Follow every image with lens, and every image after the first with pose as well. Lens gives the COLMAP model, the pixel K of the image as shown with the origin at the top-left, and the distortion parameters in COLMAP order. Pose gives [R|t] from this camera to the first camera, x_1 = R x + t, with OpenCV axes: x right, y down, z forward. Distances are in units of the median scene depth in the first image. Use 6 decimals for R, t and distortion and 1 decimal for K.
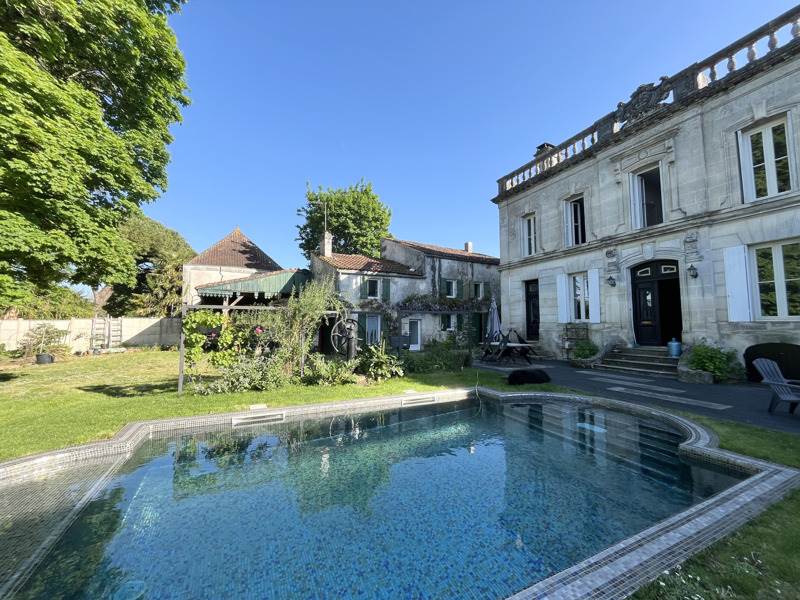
lens RADIAL K [[323.2, 0, 402.0], [0, 323.2, 298.5], [0, 0, 1]] dist [-0.000331, -0.000097]
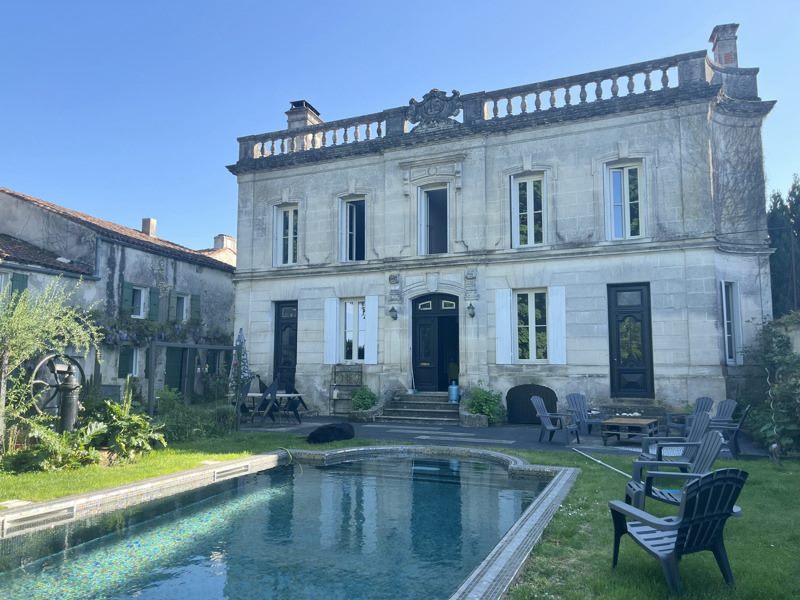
lens RADIAL K [[601.3, 0, 398.6], [0, 601.3, 303.6], [0, 0, 1]] dist [0.049267, -0.018812]
pose [[0.747608, 0.074022, 0.660002, -0.360229], [-0.056892, 0.997254, -0.047403, -0.006851], [-0.661698, -0.002110, 0.749767, -0.151238]]
